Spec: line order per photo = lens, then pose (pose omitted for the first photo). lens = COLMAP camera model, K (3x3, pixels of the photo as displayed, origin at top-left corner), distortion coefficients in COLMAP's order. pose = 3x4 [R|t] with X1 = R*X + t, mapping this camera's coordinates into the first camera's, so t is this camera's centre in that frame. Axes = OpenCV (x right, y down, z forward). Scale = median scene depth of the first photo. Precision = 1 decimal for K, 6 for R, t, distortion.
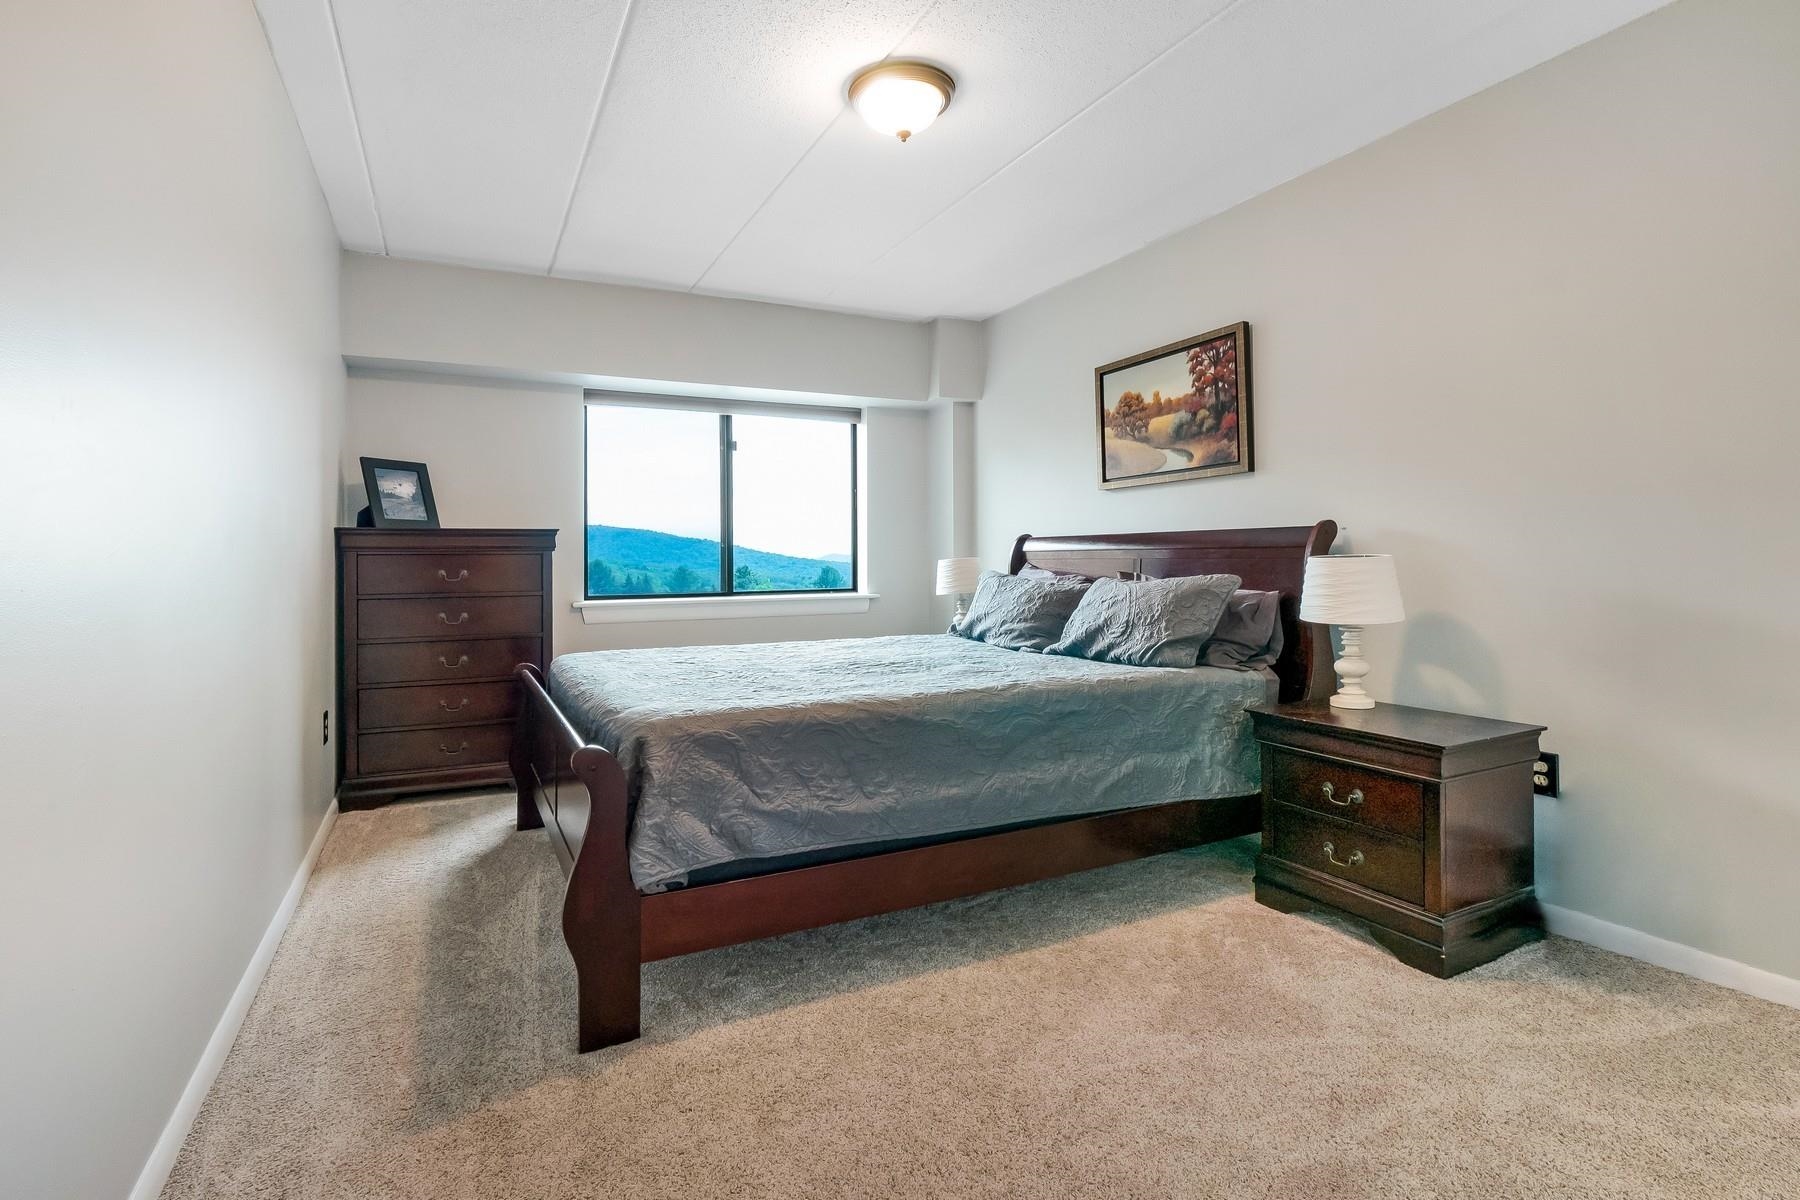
lens RADIAL K [[862.9, 0, 901.3], [0, 862.9, 558.8], [0, 0, 1]] dist [-0.001137, 0.000033]
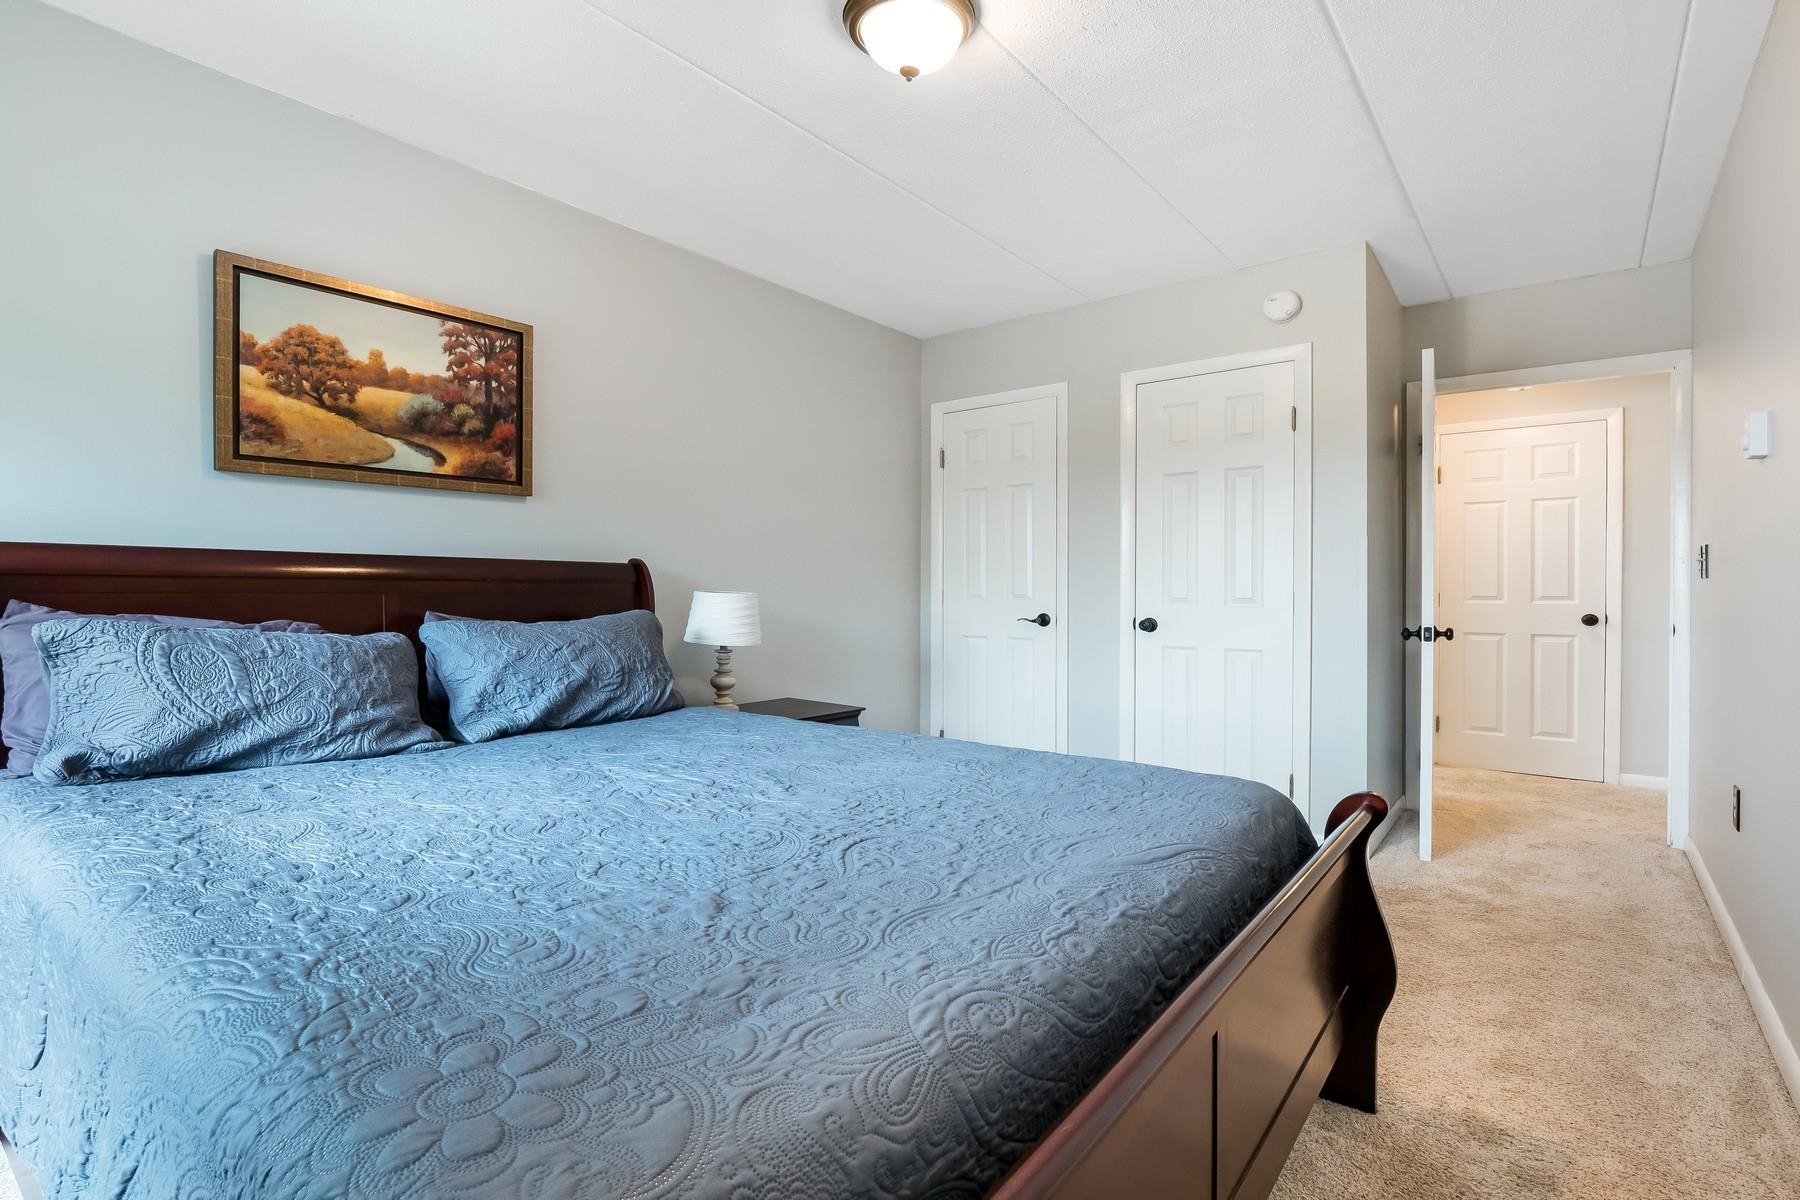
lens RADIAL K [[862.9, 0, 901.4], [0, 862.9, 596.8], [0, 0, 1]] dist [-0.001137, 0.000033]
pose [[-0.404940, -0.003605, 0.914336, -0.530993], [-0.006110, 0.999981, 0.001237, -0.000189], [-0.914323, -0.005086, -0.404955, 0.941477]]
